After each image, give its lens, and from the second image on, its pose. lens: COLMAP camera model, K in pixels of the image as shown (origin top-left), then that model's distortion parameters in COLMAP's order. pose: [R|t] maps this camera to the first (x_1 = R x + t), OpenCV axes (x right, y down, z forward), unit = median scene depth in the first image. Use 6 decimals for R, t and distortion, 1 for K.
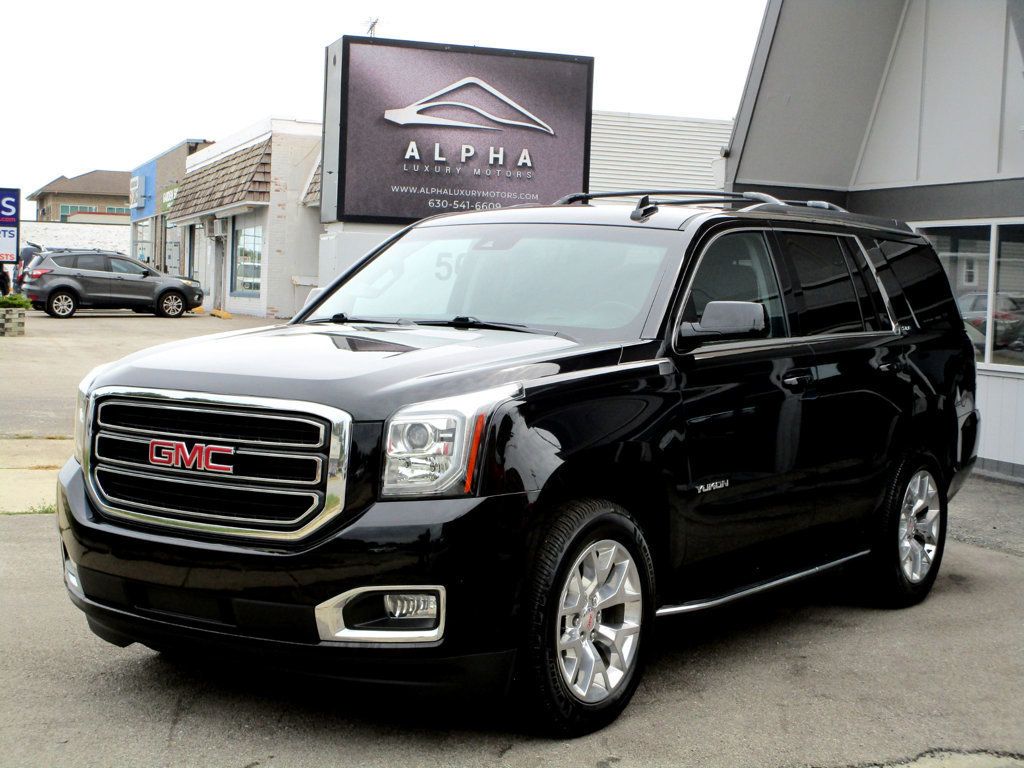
lens RADIAL K [[1651.8, 0, 512.0], [0, 1651.8, 384.0], [0, 0, 1]] dist [-0.110428, 0.010514]
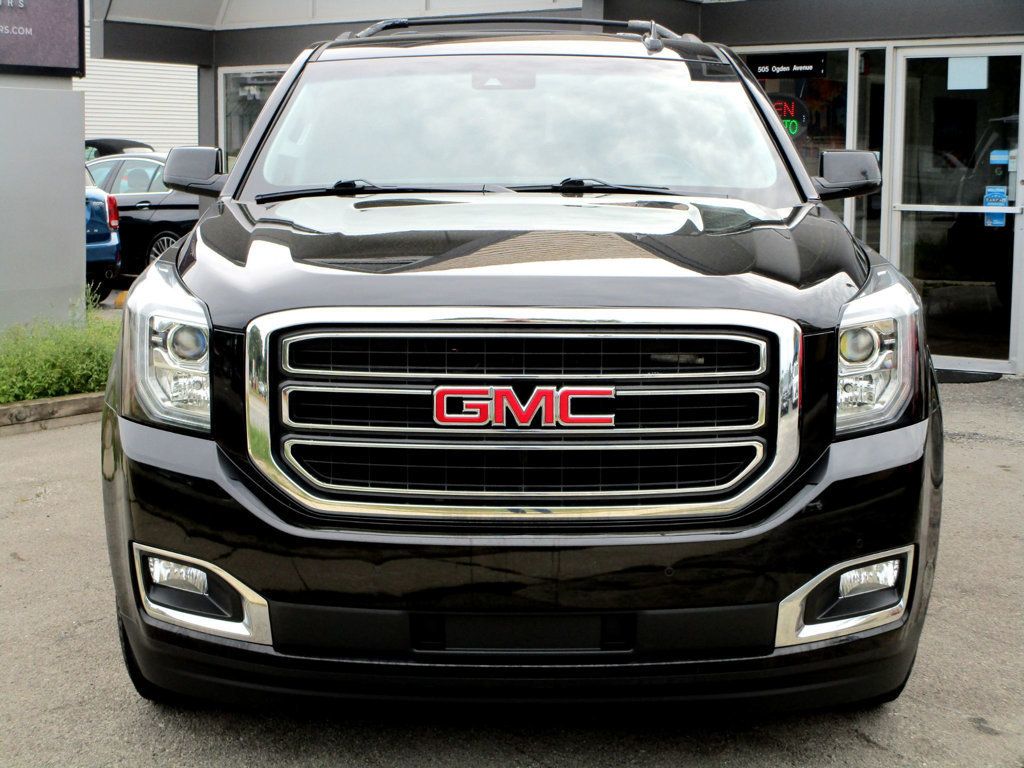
lens RADIAL K [[1651.8, 0, 512.0], [0, 1651.8, 384.0], [0, 0, 1]] dist [-0.110428, 0.010514]
pose [[0.831661, -0.100800, 0.546058, -0.556299], [0.050826, 0.993076, 0.105909, -0.034324], [-0.552952, -0.060327, 0.831026, 0.465845]]
